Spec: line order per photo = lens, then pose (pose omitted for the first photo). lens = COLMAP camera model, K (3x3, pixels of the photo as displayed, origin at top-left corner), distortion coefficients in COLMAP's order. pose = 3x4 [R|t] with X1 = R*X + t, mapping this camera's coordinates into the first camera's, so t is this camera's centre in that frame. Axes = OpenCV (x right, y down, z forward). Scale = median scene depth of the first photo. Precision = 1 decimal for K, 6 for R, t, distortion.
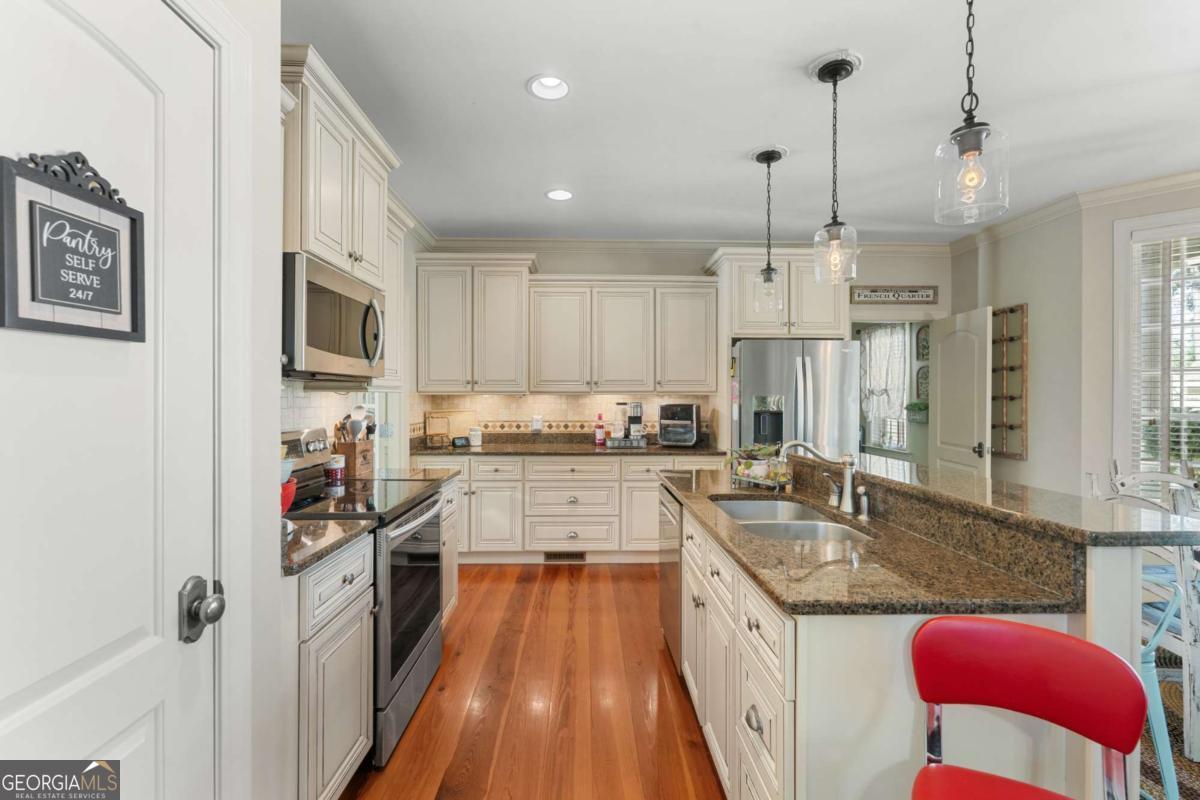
lens RADIAL K [[528.5, 0, 599.6], [0, 528.5, 398.1], [0, 0, 1]] dist [-0.004895, 0.000183]
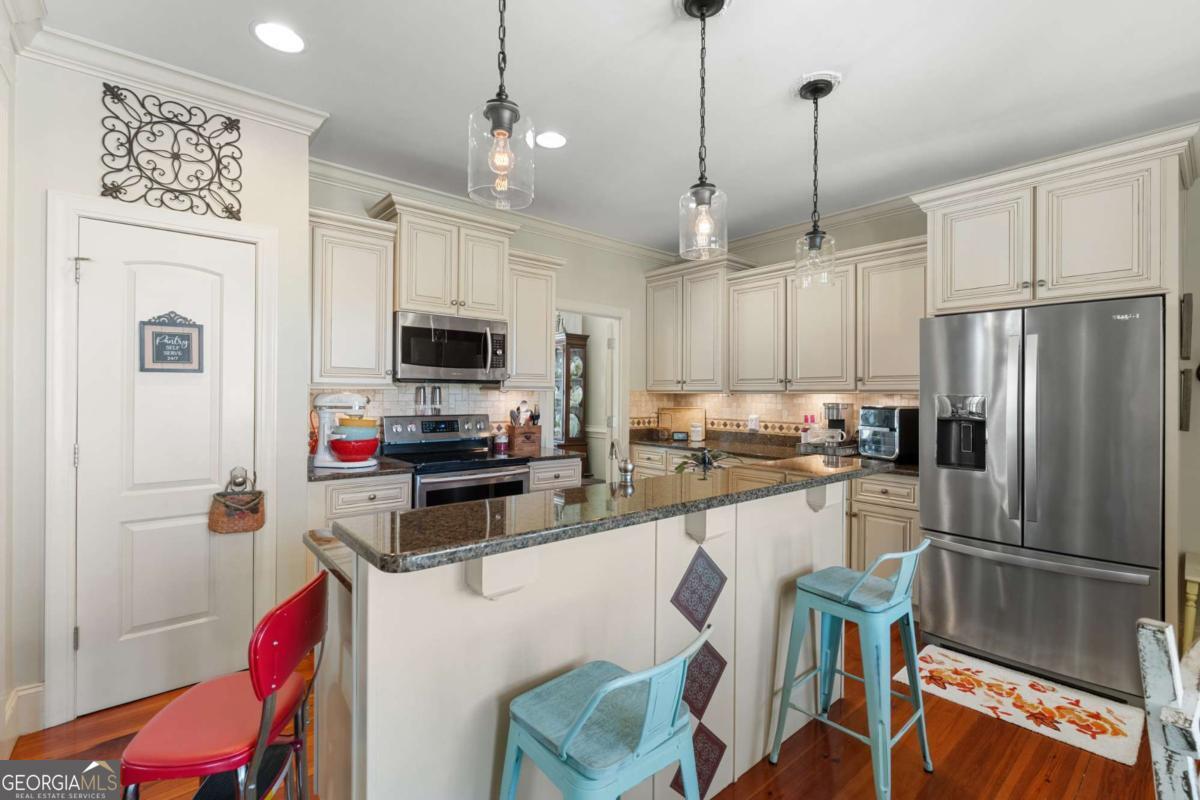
lens RADIAL K [[528.5, 0, 595.4], [0, 528.5, 393.9], [0, 0, 1]] dist [-0.004895, 0.000183]
pose [[0.619038, 0.004989, -0.785345, 0.486606], [-0.009132, 0.999958, -0.000846, -0.002507], [0.785308, 0.007696, 0.619058, 0.176320]]
